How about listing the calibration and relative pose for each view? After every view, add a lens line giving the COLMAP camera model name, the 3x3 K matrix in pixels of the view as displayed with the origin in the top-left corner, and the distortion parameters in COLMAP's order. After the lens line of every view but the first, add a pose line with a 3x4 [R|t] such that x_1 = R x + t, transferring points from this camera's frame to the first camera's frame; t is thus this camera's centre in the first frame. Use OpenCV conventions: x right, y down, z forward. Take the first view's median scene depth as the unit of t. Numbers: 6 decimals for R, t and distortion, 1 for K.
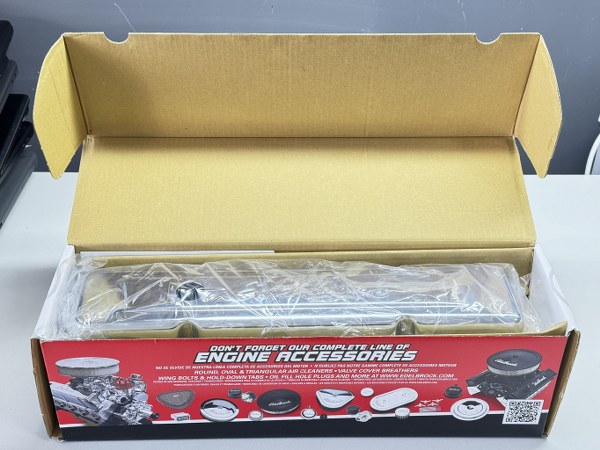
lens RADIAL K [[828.3, 0, 298.5], [0, 828.3, 225.2], [0, 0, 1]] dist [0.097820, 0.000000]
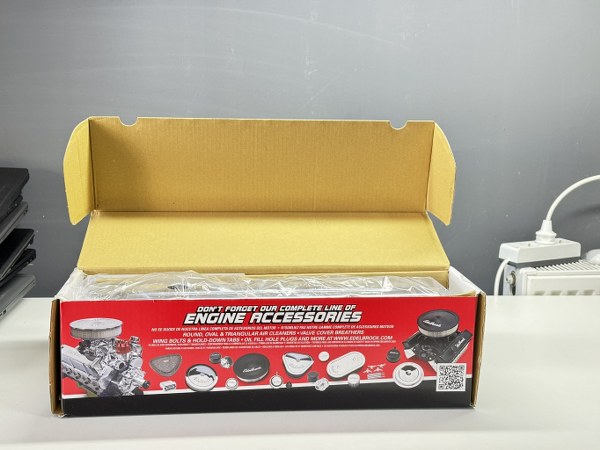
lens RADIAL K [[828.3, 0, 301.7], [0, 828.3, 224.7], [0, 0, 1]] dist [0.097820, 0.000000]
pose [[0.997150, -0.004410, 0.075313, -0.040200], [0.035412, 0.908843, -0.415632, 0.517310], [-0.066615, 0.417115, 0.906409, -0.179927]]
